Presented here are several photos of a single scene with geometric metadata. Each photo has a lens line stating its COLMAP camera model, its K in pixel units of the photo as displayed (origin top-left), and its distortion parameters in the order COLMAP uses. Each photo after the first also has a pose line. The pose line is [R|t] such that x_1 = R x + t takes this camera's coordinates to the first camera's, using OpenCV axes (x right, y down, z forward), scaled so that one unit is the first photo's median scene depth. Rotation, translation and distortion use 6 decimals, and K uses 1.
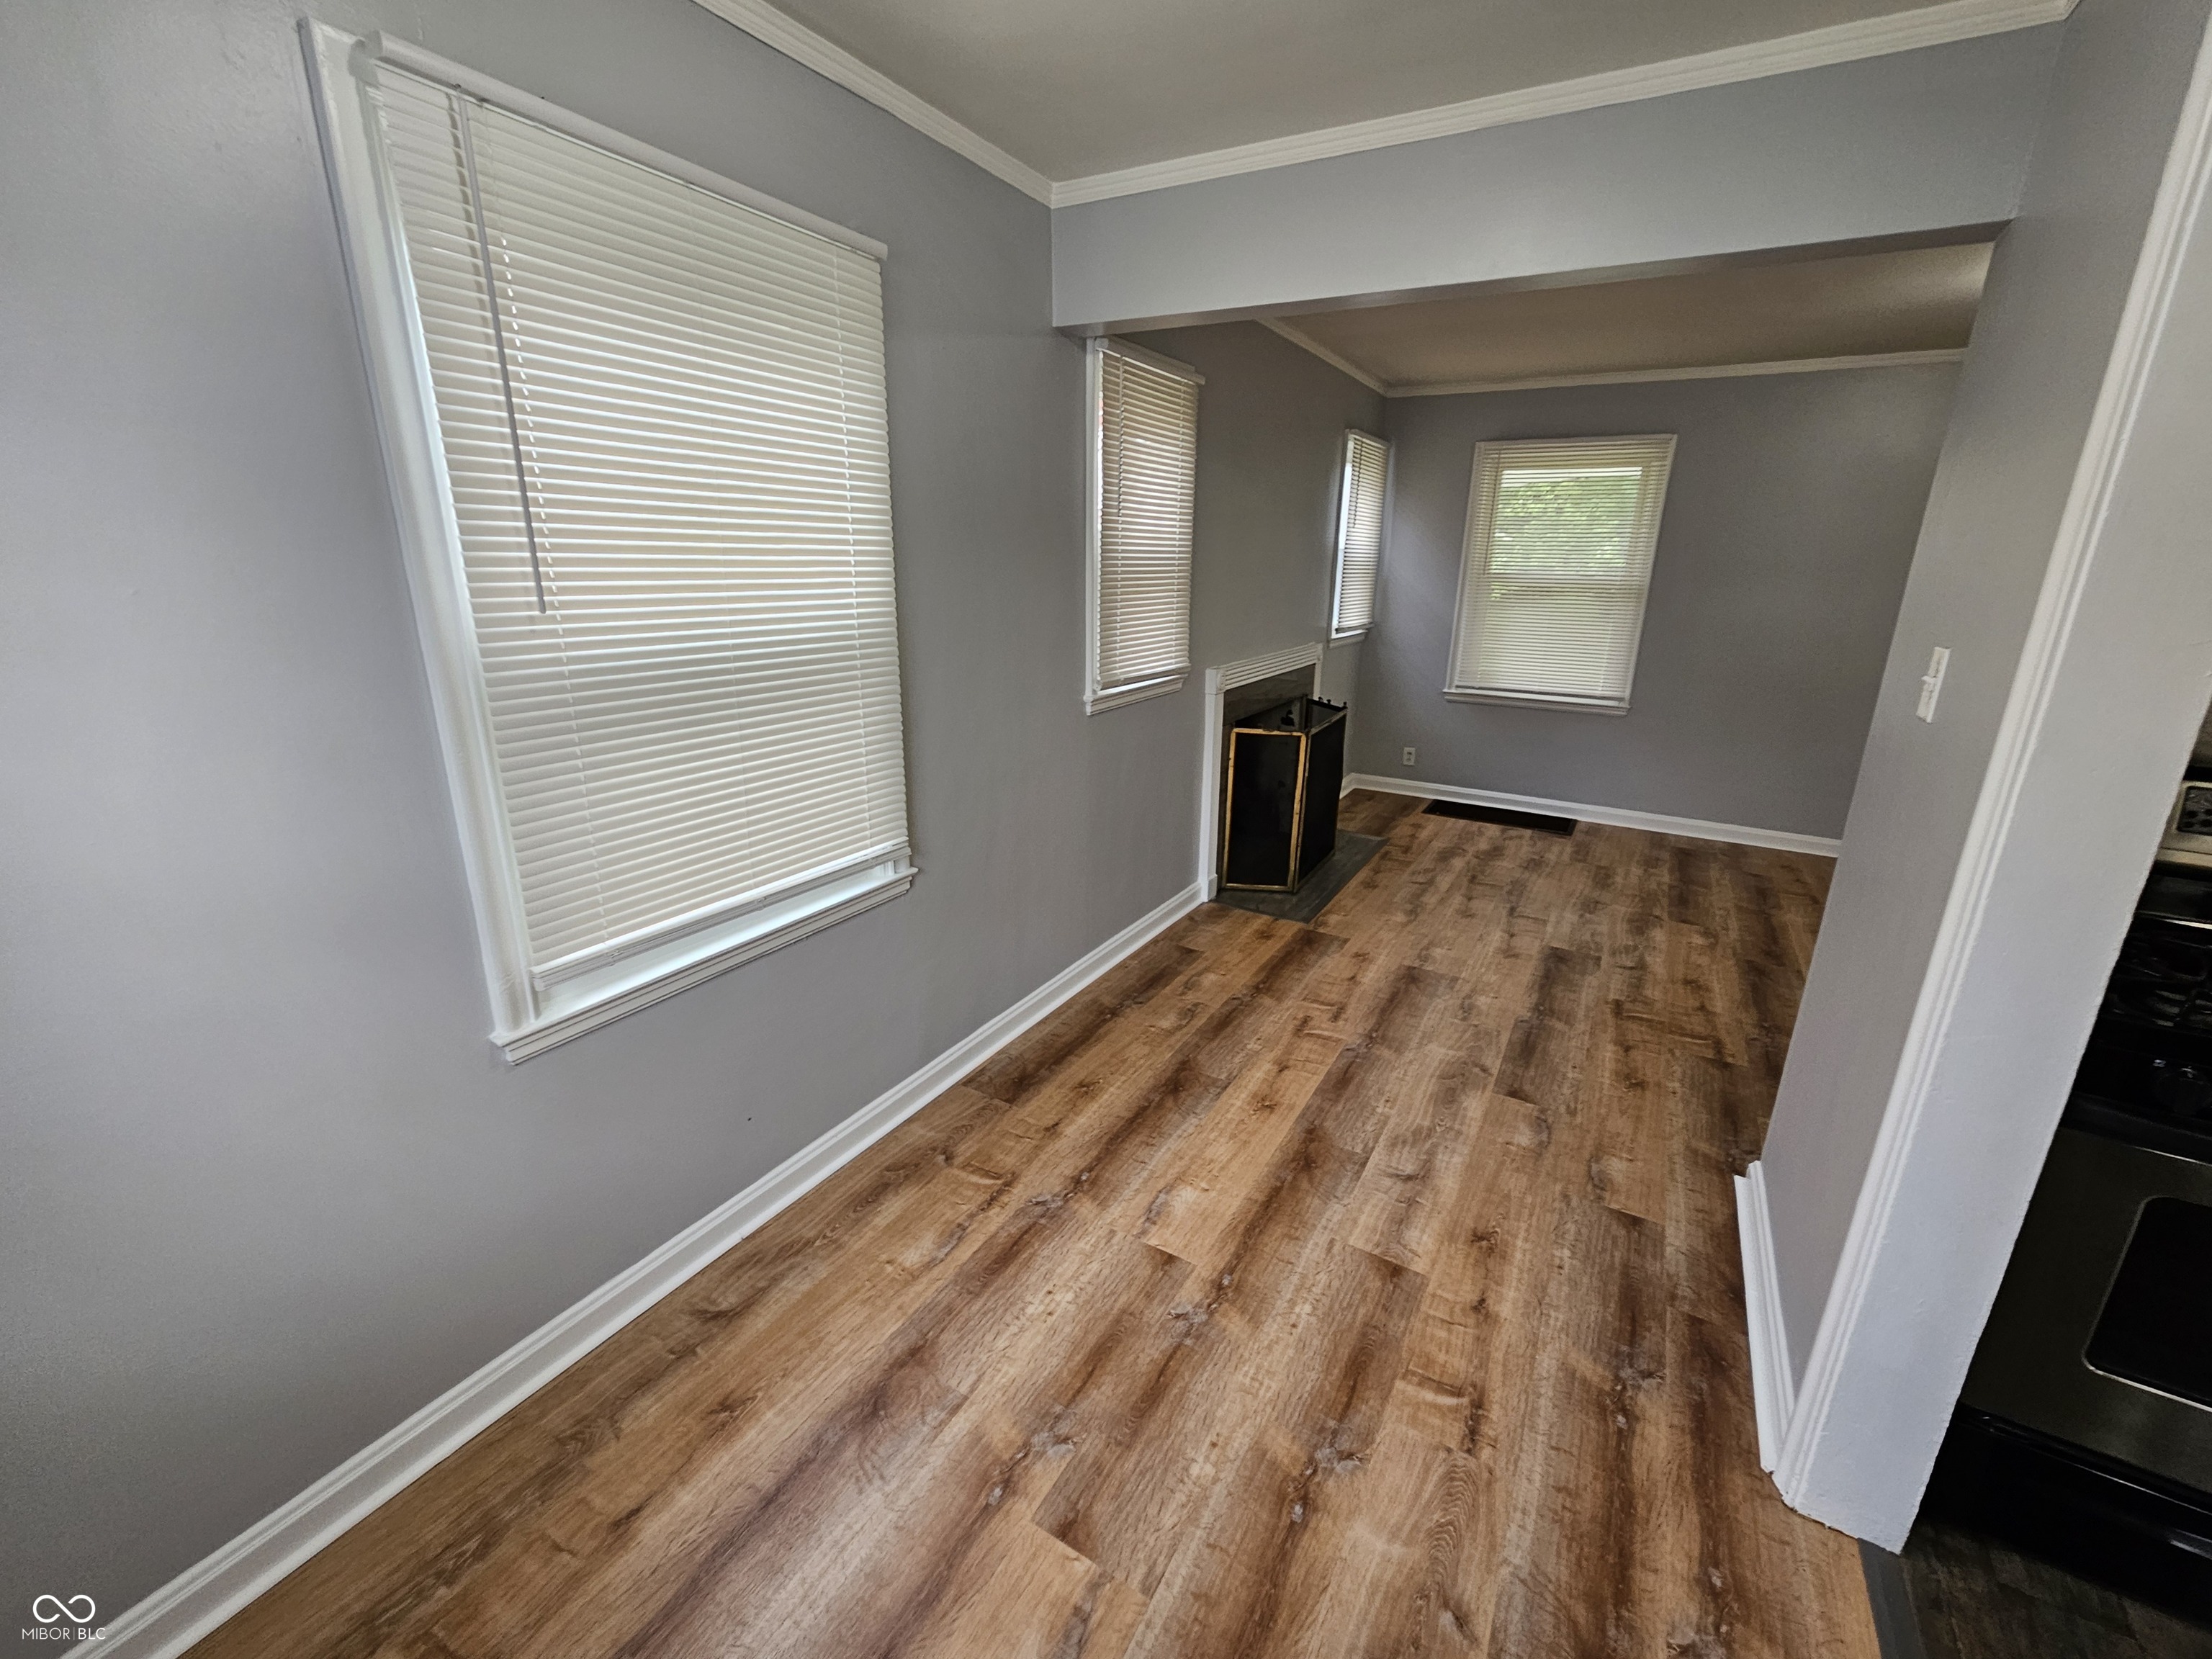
lens RADIAL K [[909.3, 0, 1099.1], [0, 909.3, 816.4], [0, 0, 1]] dist [0.002951, 0.000763]
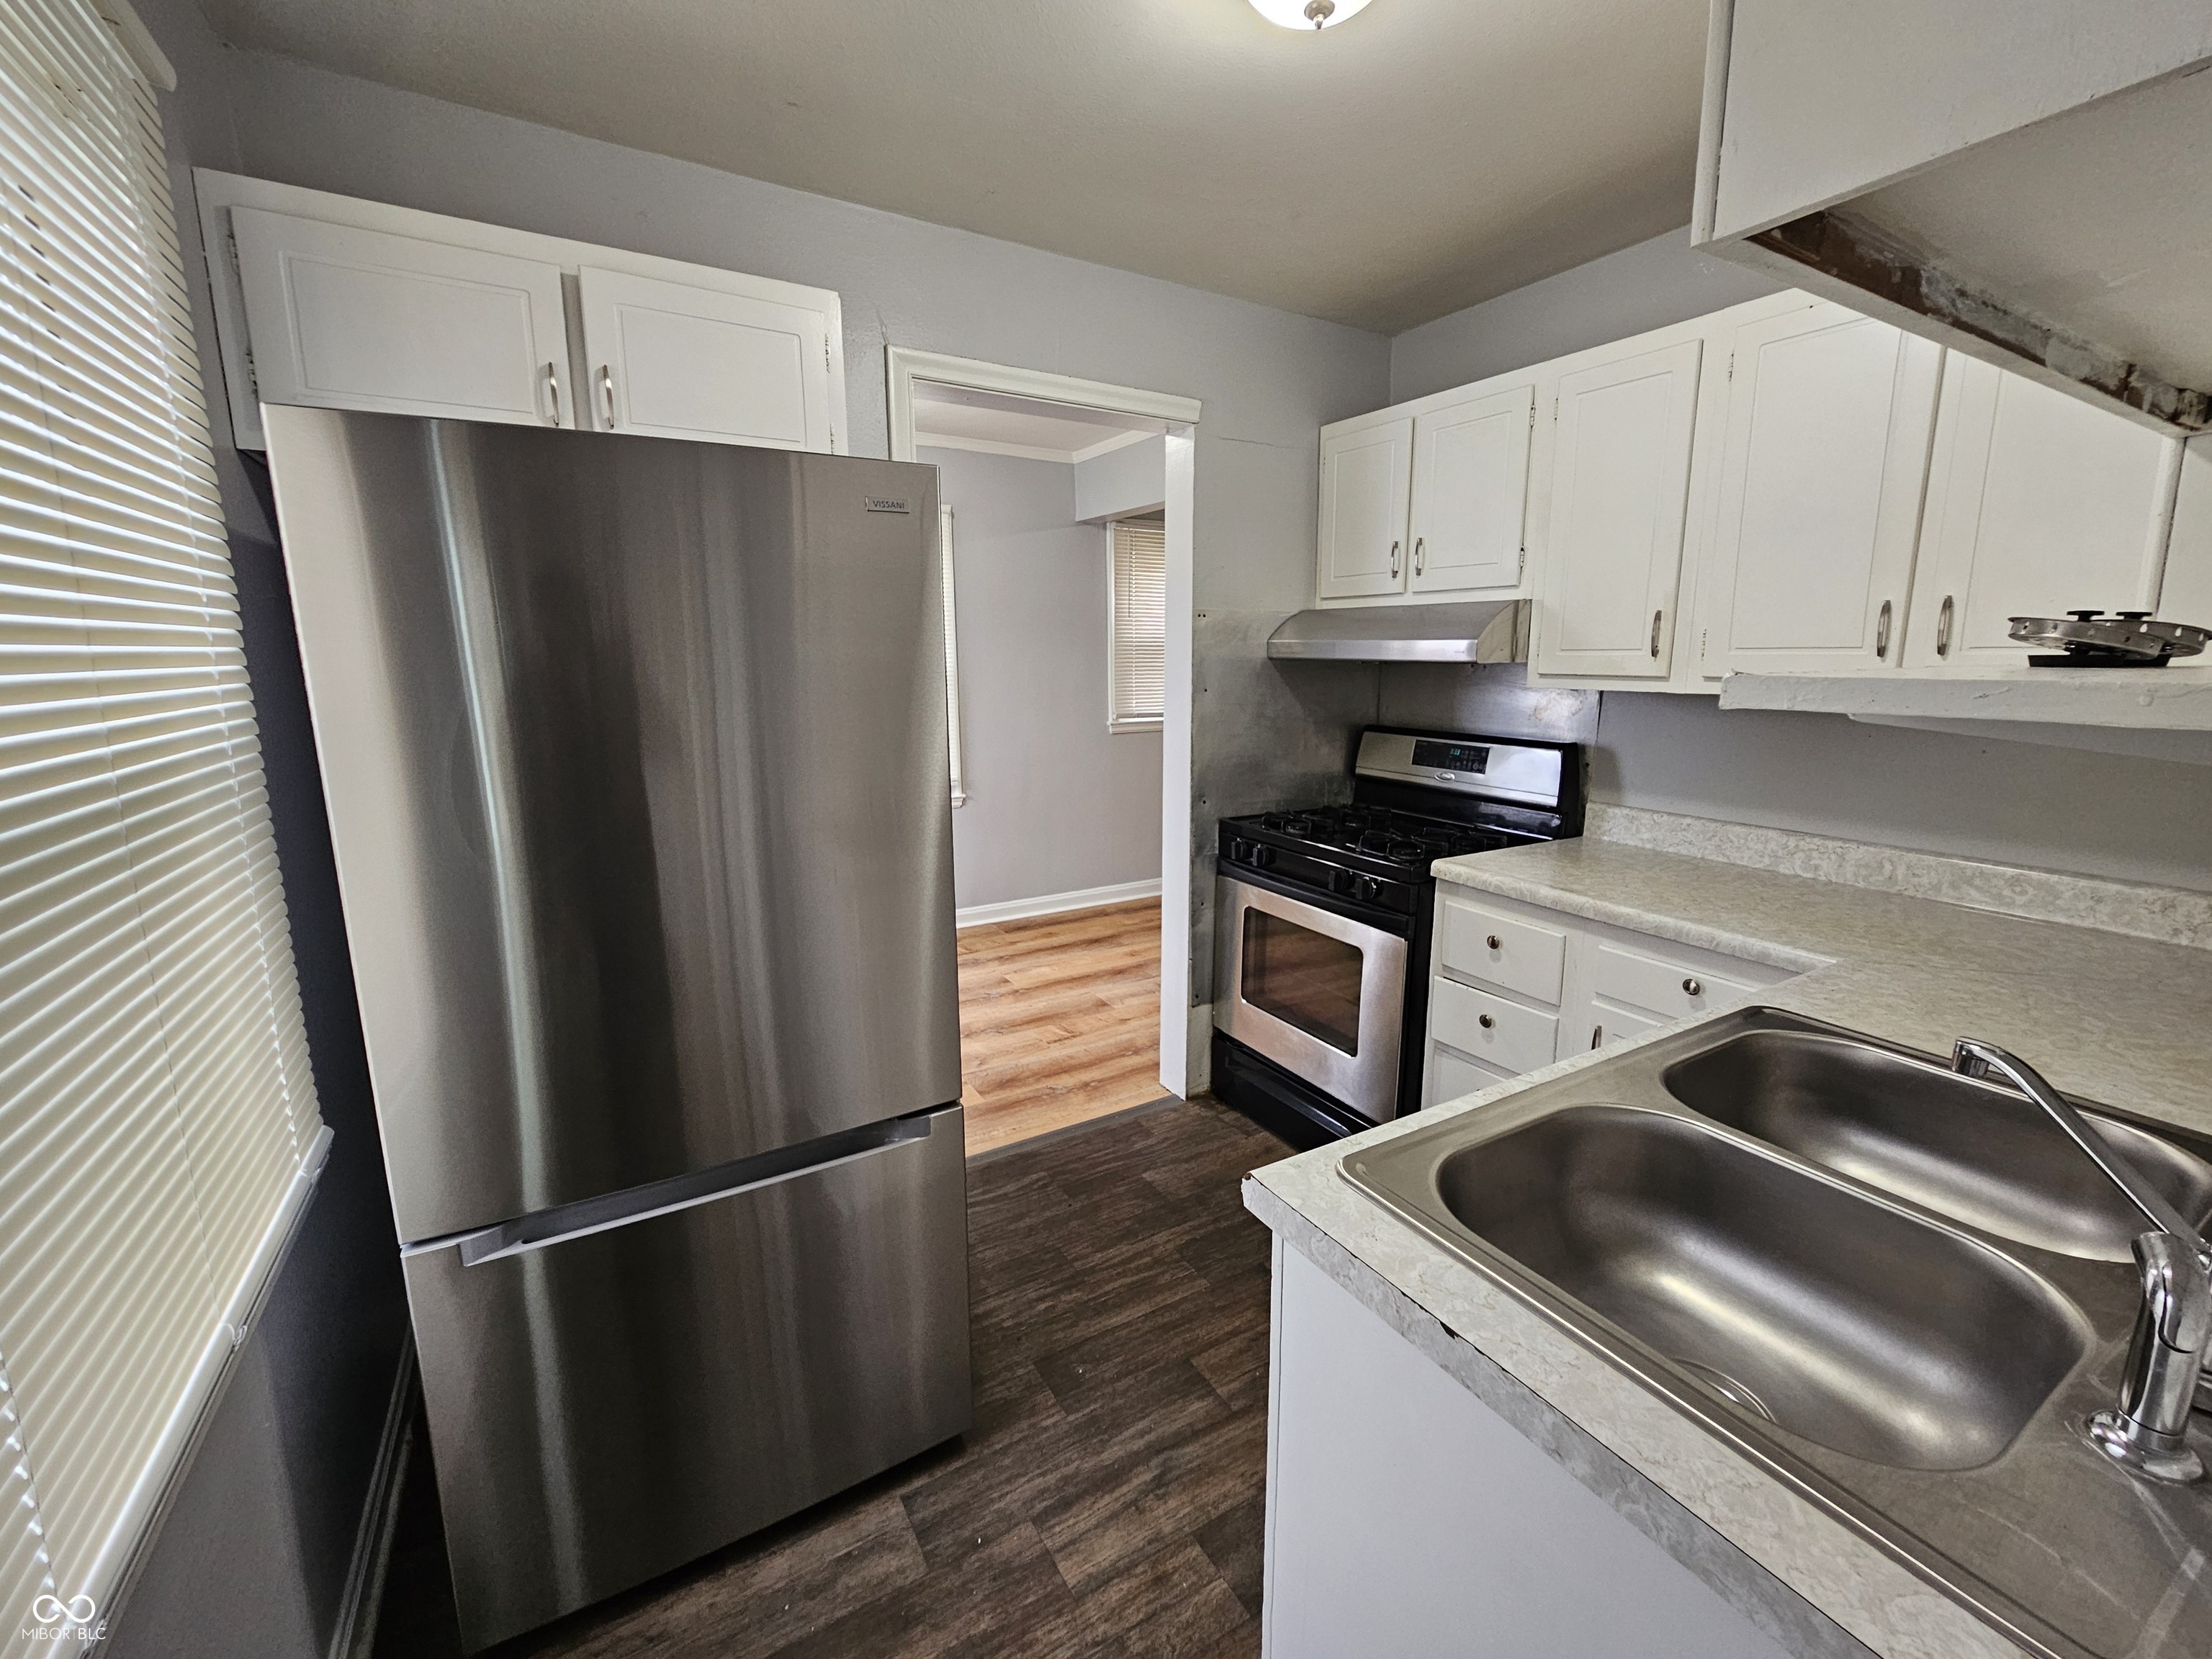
lens RADIAL K [[909.3, 0, 1111.8], [0, 909.3, 821.0], [0, 0, 1]] dist [0.002951, 0.000763]
pose [[0.879856, 0.073925, -0.469456, 1.218987], [-0.123142, 0.989553, -0.074967, 0.268884], [0.459010, 0.123770, 0.879767, -0.700489]]
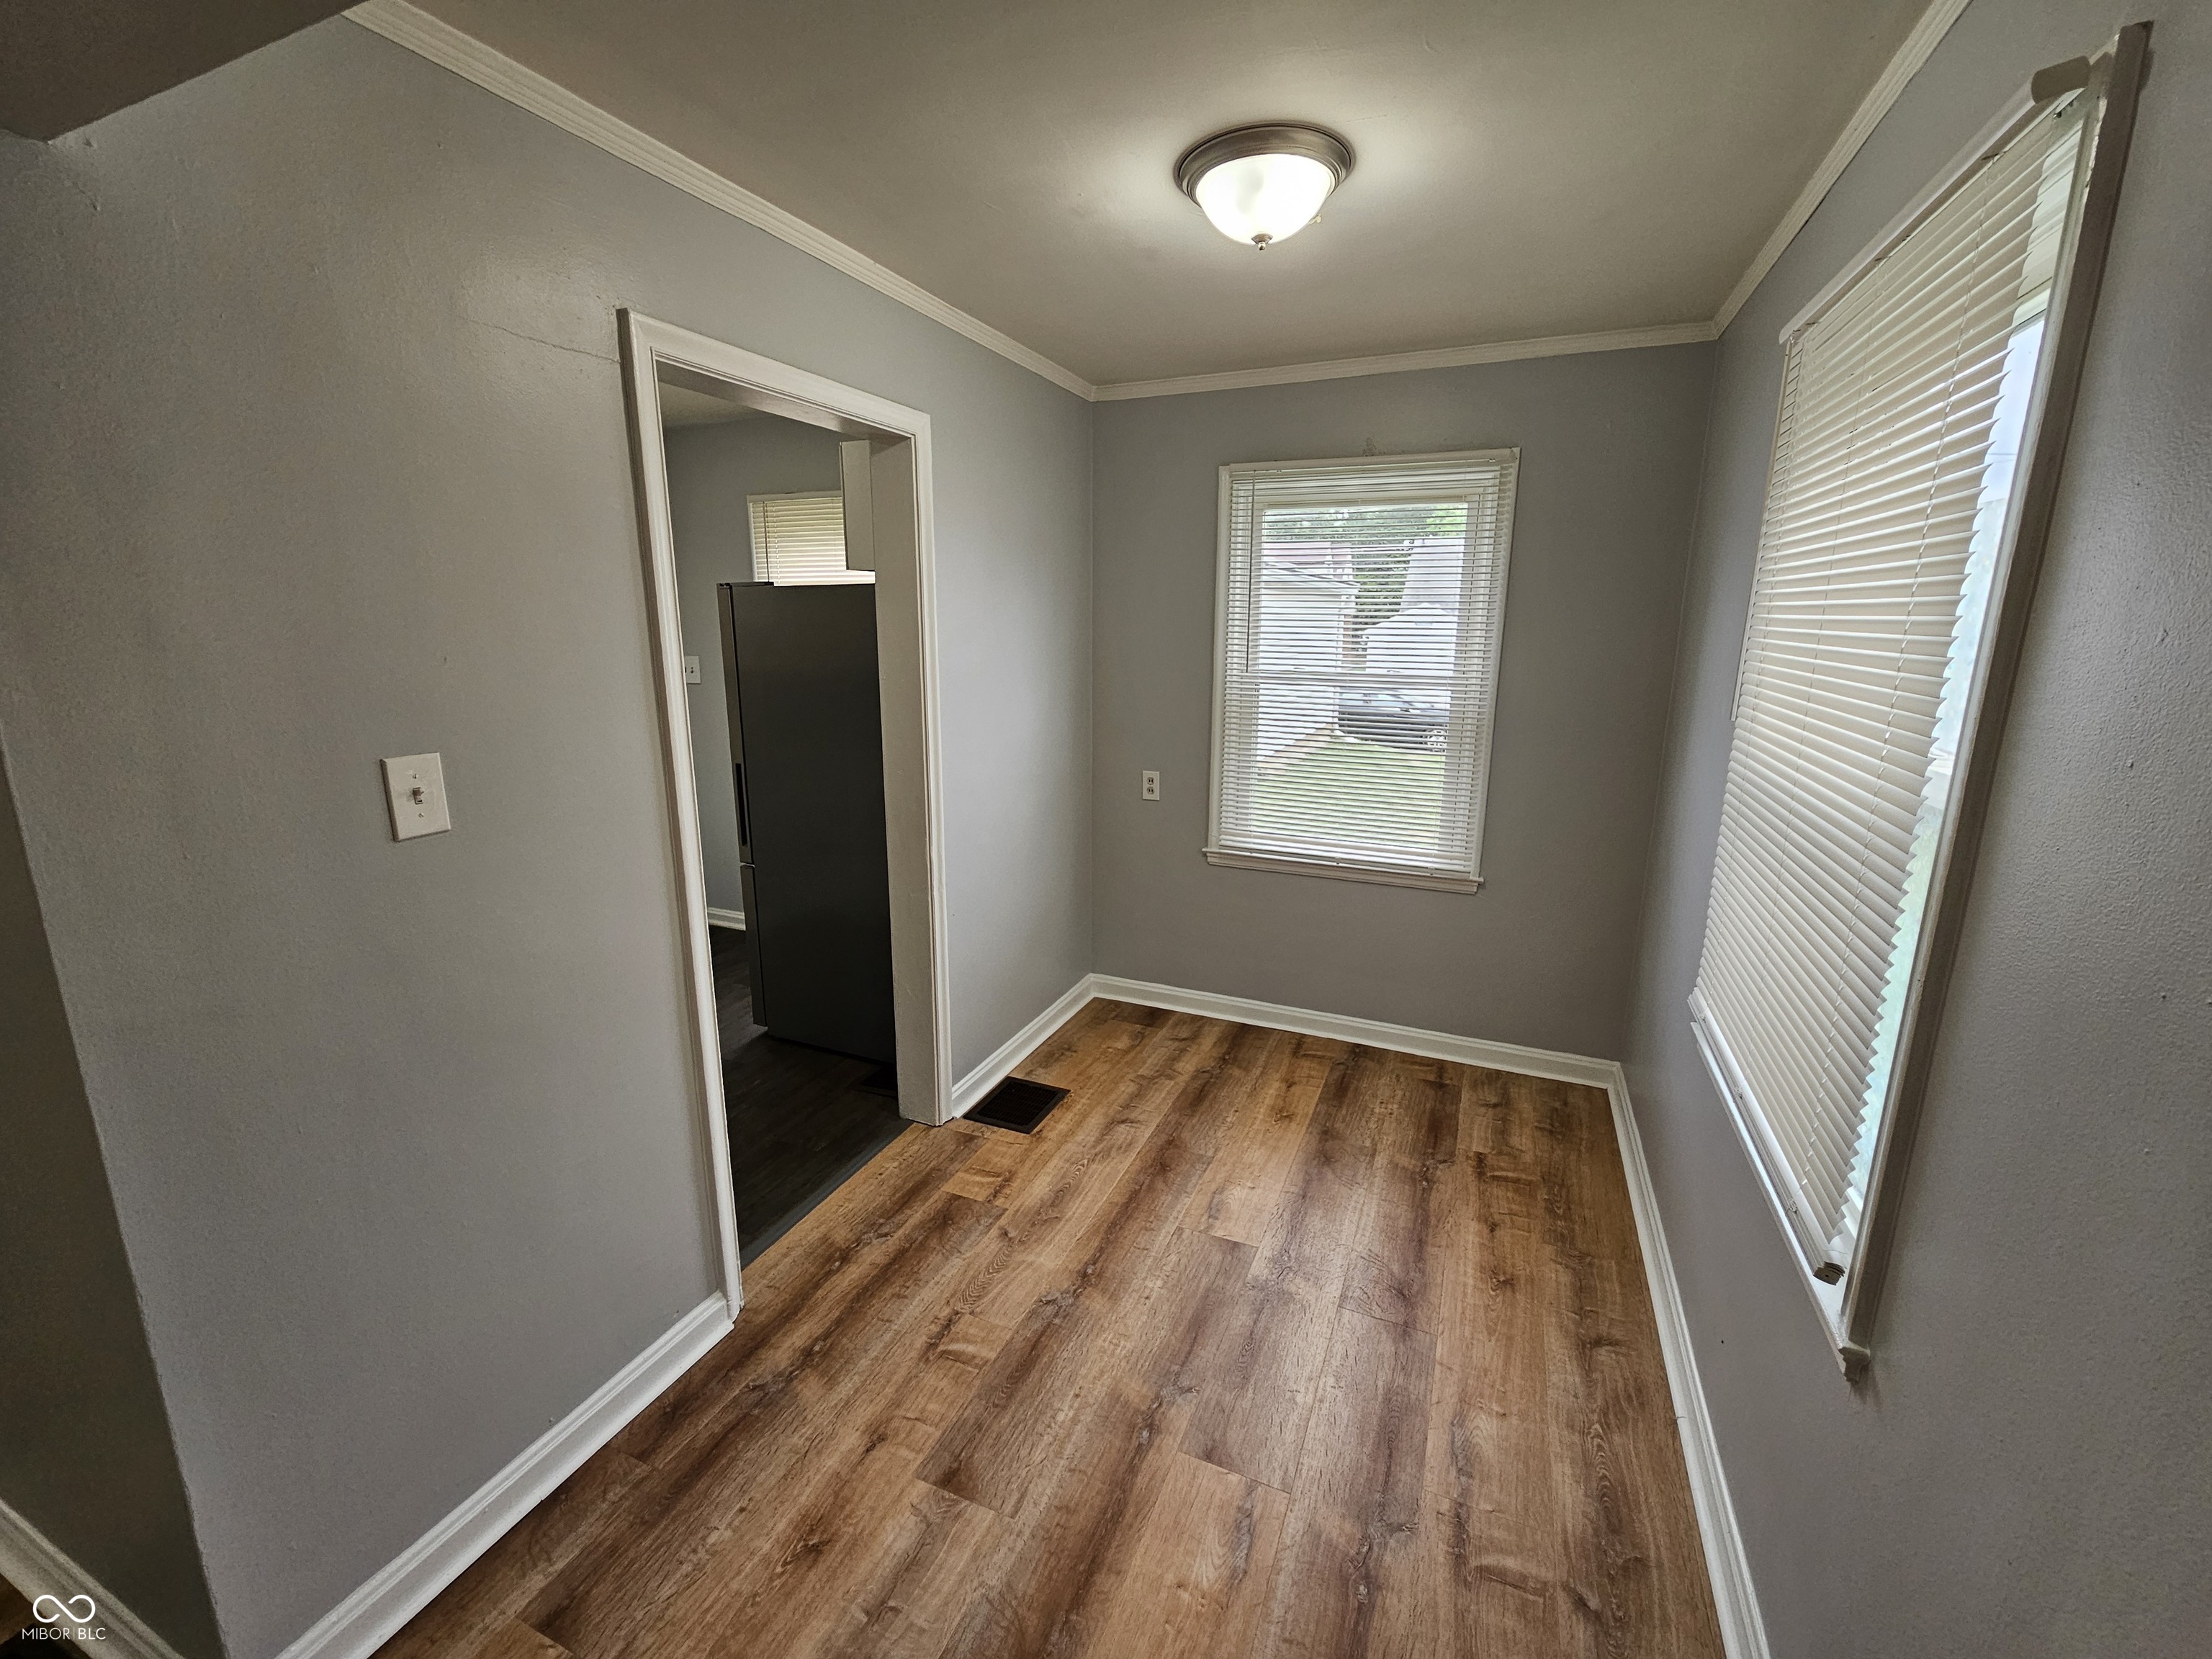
lens RADIAL K [[909.3, 0, 1105.9], [0, 909.3, 809.2], [0, 0, 1]] dist [0.002951, 0.000763]
pose [[-0.991075, 0.000252, -0.133303, 0.301599], [-0.062751, 0.881386, 0.468210, -0.476486], [0.117609, 0.472397, -0.873504, 1.503746]]
